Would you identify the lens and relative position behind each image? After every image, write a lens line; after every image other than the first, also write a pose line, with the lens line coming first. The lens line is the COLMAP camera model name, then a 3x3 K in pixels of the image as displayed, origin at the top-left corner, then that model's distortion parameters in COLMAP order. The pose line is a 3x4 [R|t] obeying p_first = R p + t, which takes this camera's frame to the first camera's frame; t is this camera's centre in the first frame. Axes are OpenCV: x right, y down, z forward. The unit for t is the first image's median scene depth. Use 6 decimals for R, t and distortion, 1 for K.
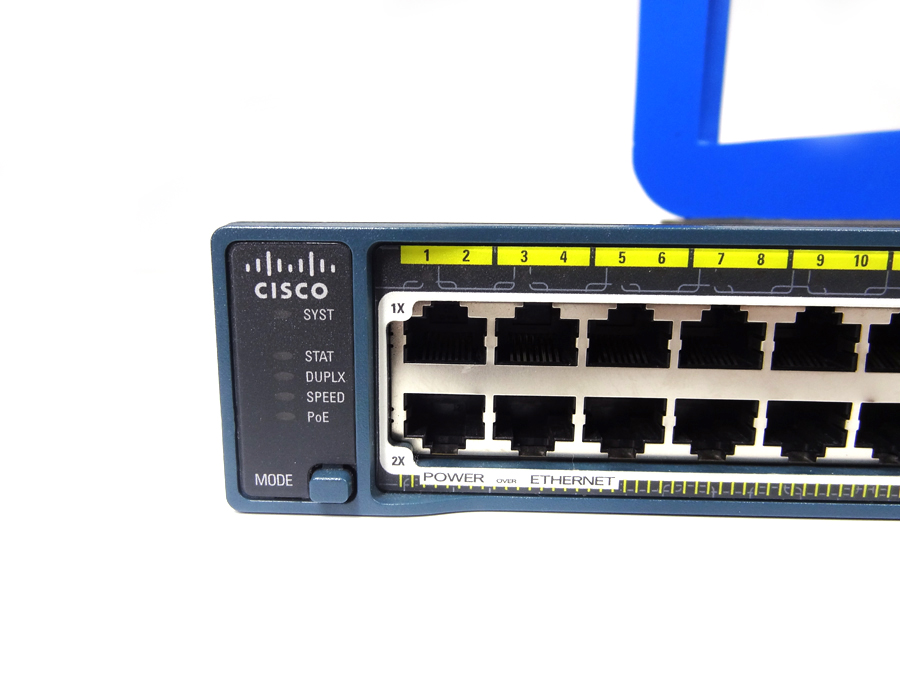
lens RADIAL K [[637.4, 0, 440.0], [0, 637.4, 316.8], [0, 0, 1]] dist [-0.014517, -0.008162]
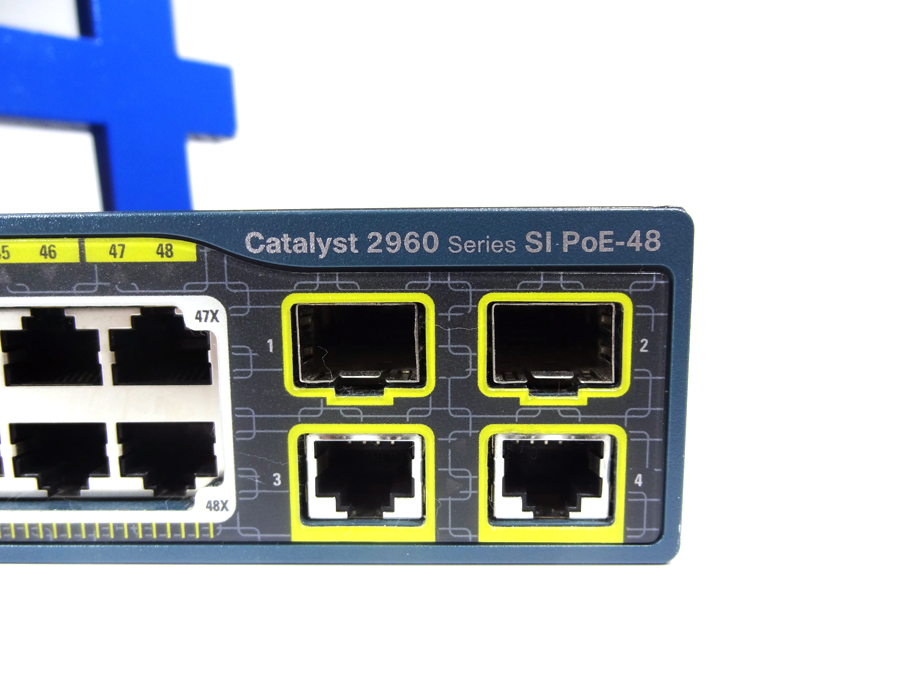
lens RADIAL K [[794.0, 0, 448.3], [0, 794.0, 331.7], [0, 0, 1]] dist [0.007368, -0.011970]
pose [[0.999736, -0.020457, 0.010448, 0.796858], [0.020370, 0.999757, 0.008378, 0.012084], [-0.010617, -0.008163, 0.999910, -0.029692]]
